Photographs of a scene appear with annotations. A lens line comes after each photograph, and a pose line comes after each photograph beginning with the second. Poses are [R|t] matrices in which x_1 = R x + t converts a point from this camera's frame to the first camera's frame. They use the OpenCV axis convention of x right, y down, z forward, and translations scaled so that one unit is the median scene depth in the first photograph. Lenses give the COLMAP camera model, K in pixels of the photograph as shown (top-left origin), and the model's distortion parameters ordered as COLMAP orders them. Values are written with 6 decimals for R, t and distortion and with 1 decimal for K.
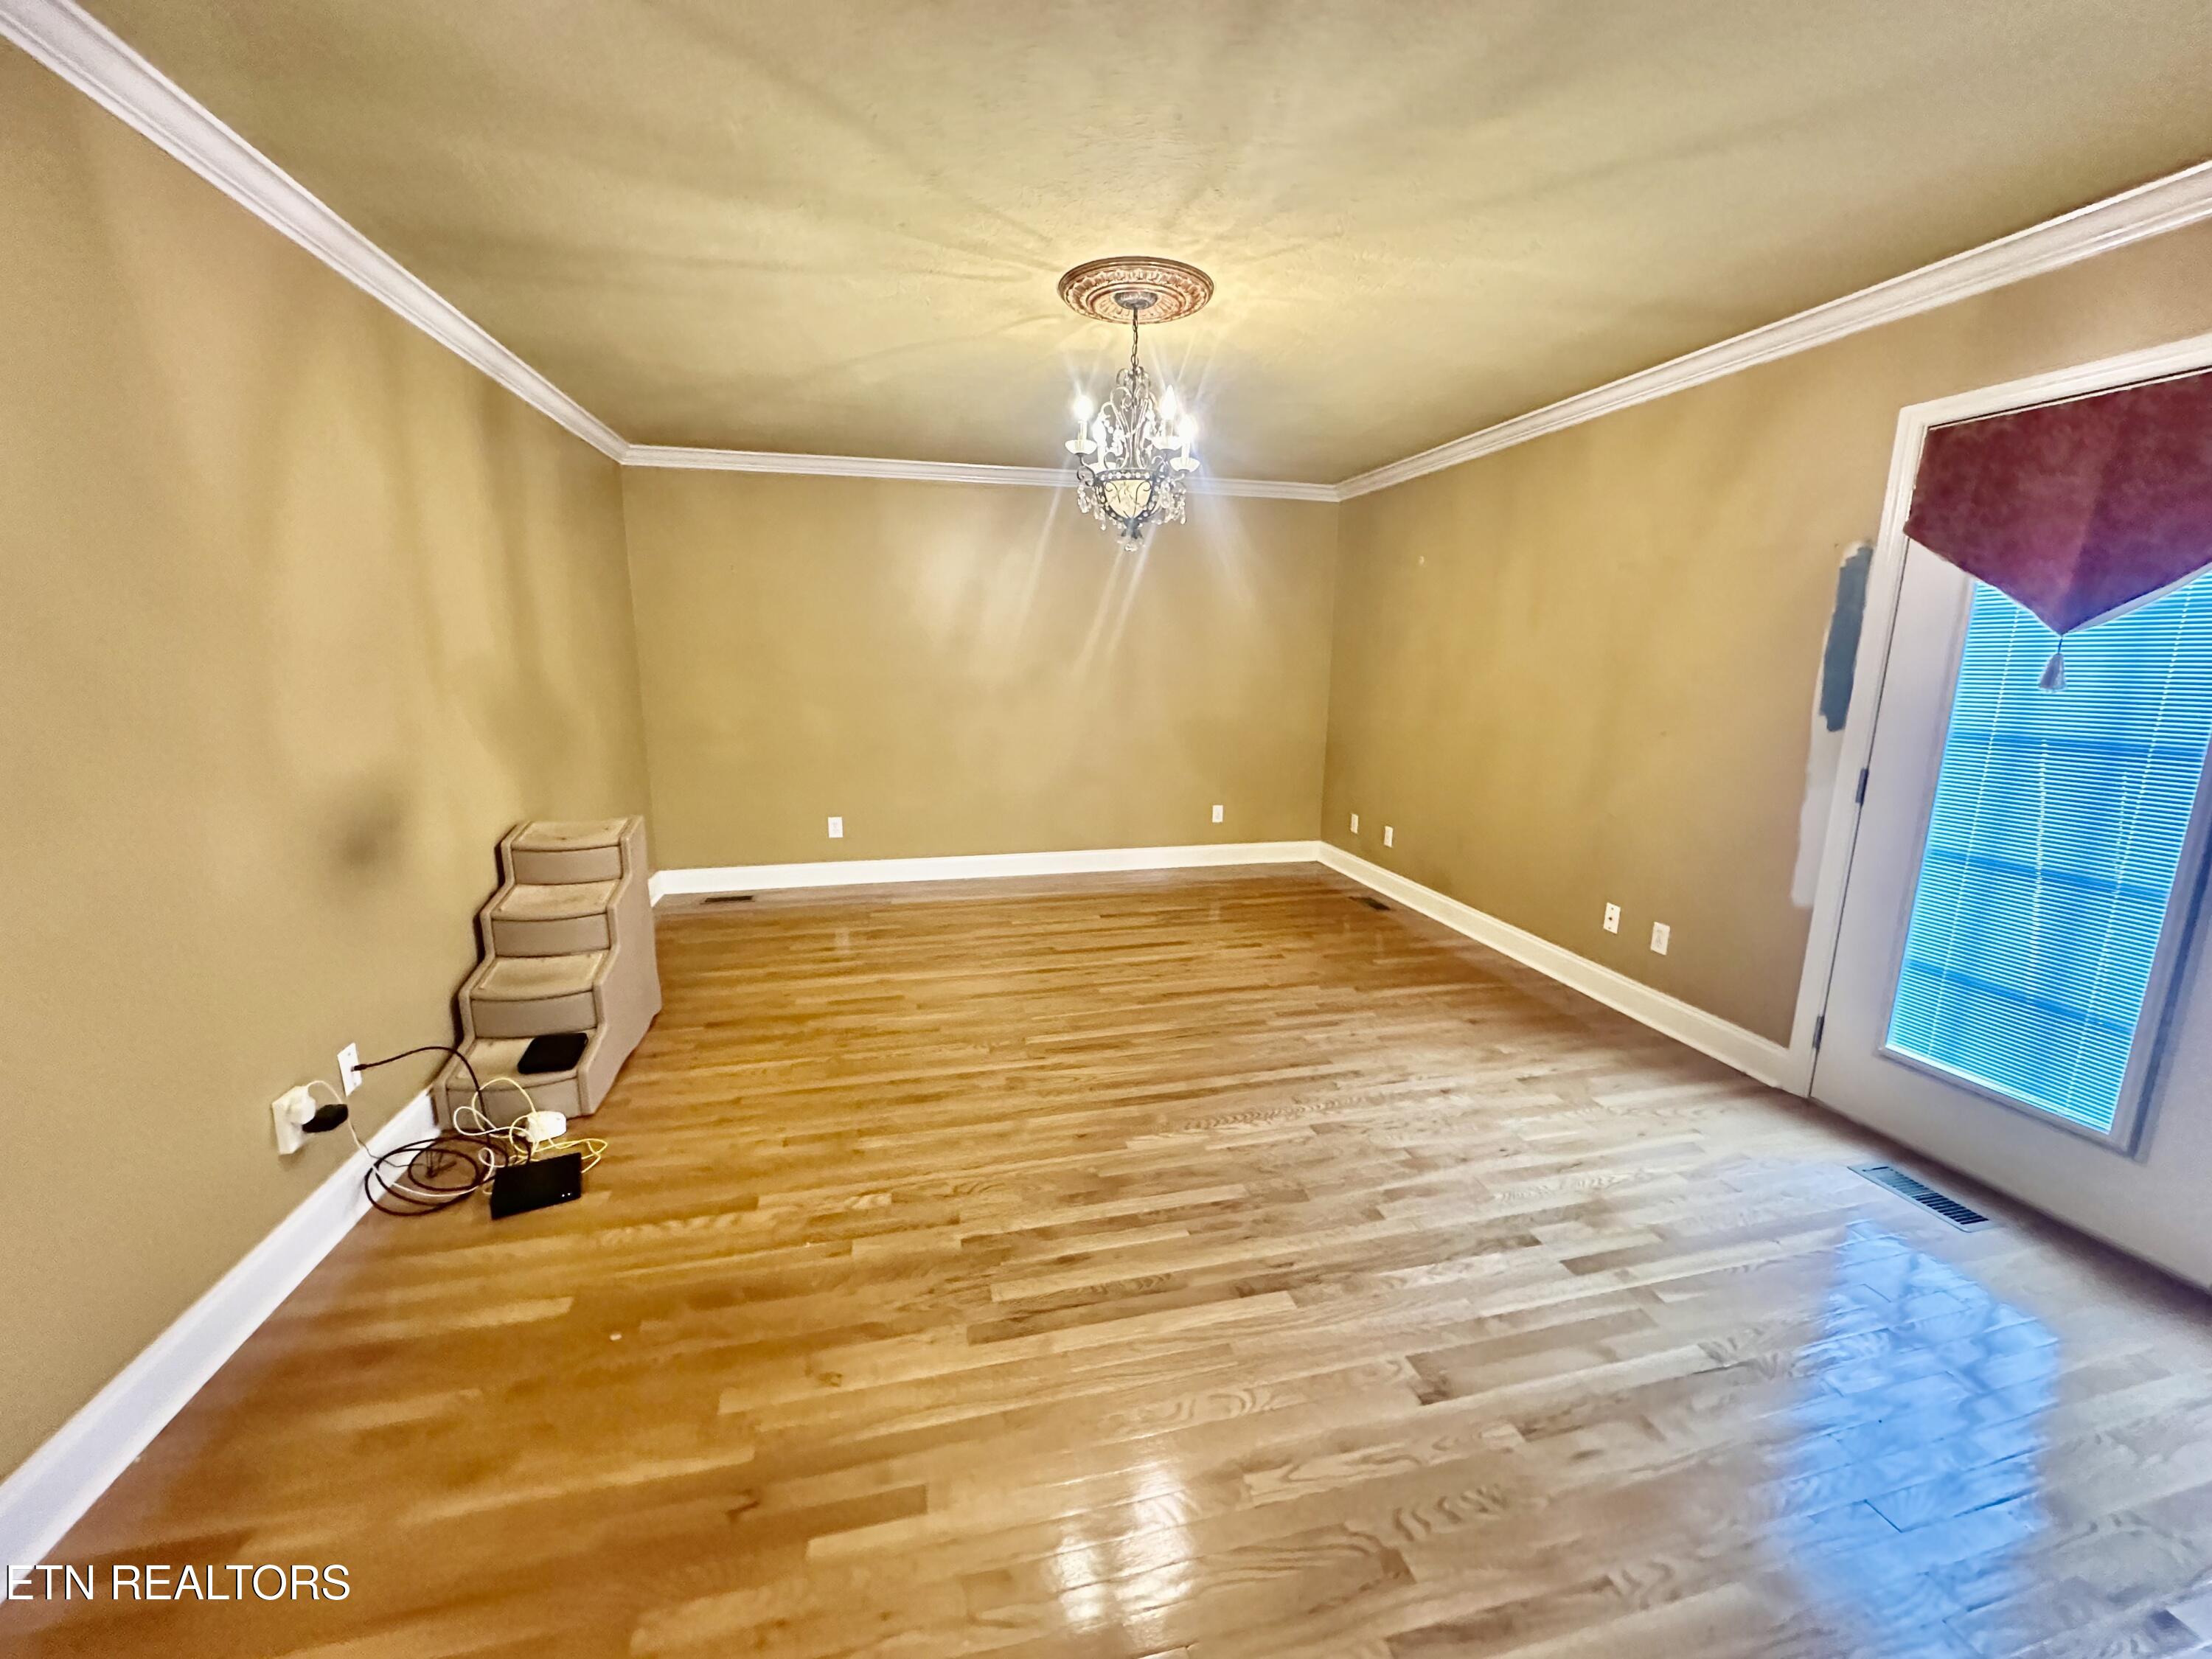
lens RADIAL K [[877.6, 0, 1105.7], [0, 877.6, 830.5], [0, 0, 1]] dist [-0.003121, -0.000176]
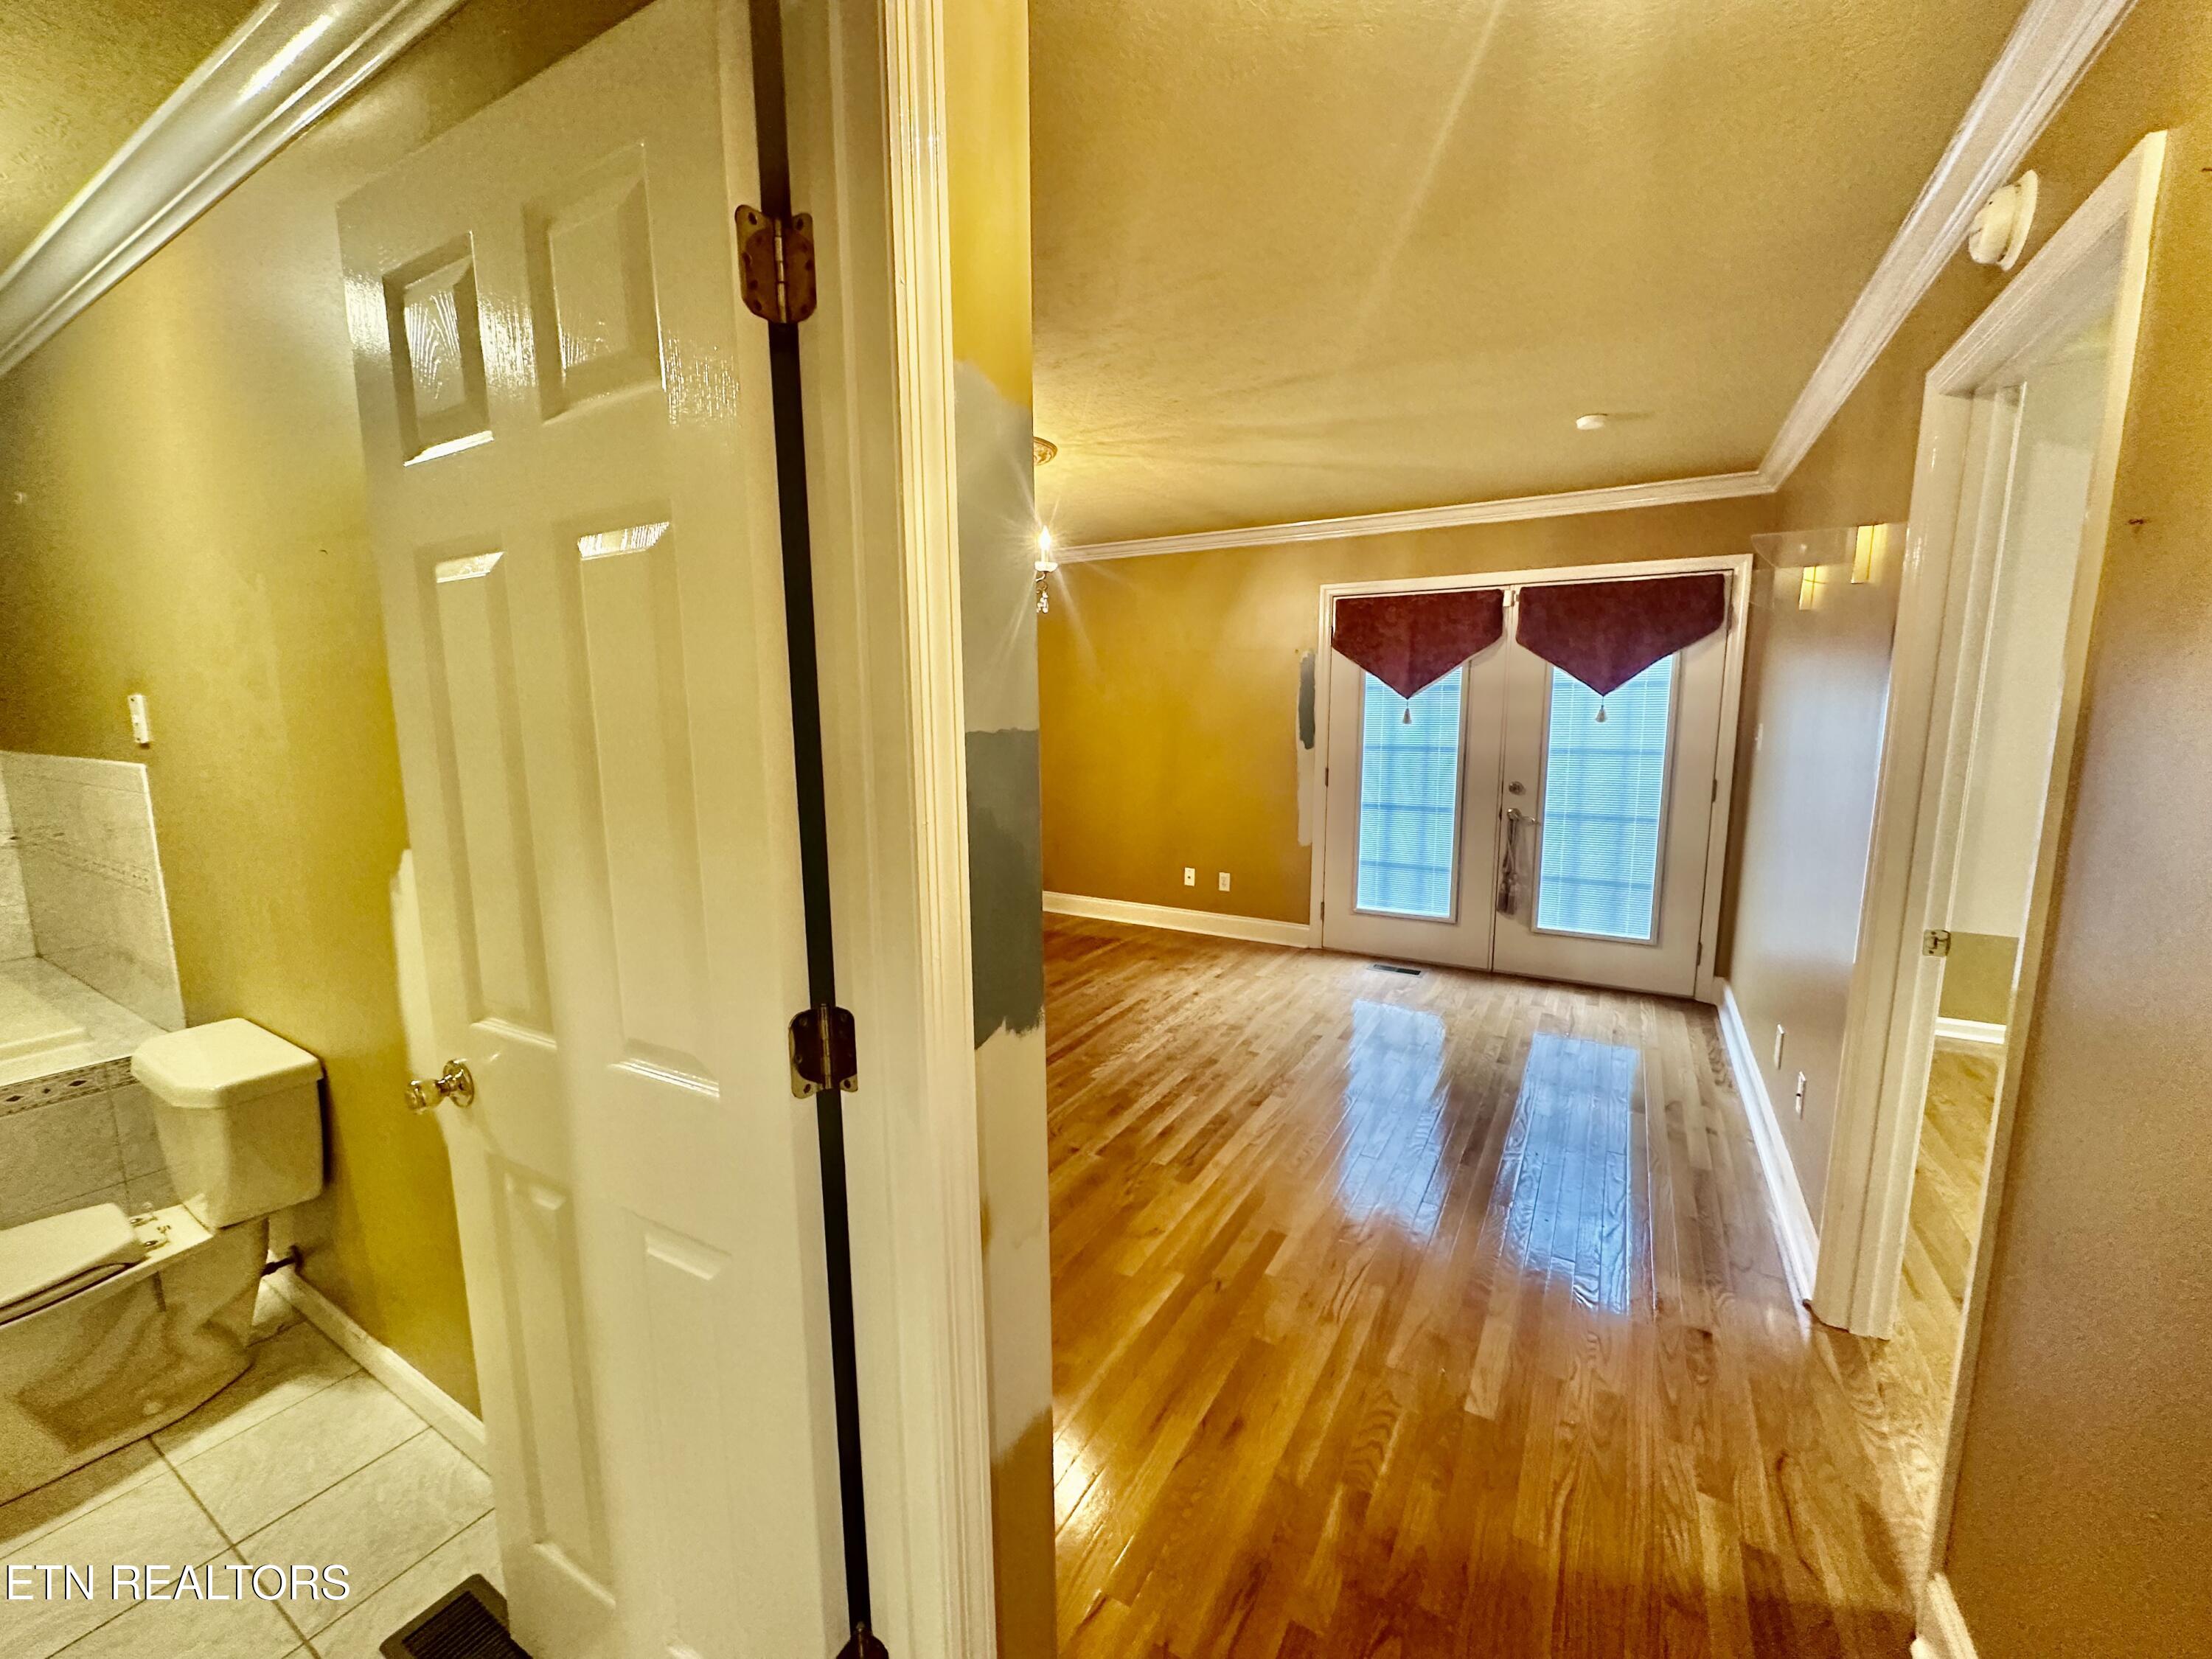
lens RADIAL K [[877.6, 0, 1112.6], [0, 877.6, 829.4], [0, 0, 1]] dist [-0.003121, -0.000176]
pose [[0.695251, -0.113711, 0.709716, -0.933125], [0.151801, 0.988364, 0.009649, -0.028732], [-0.702555, 0.101027, 0.704422, -0.010328]]
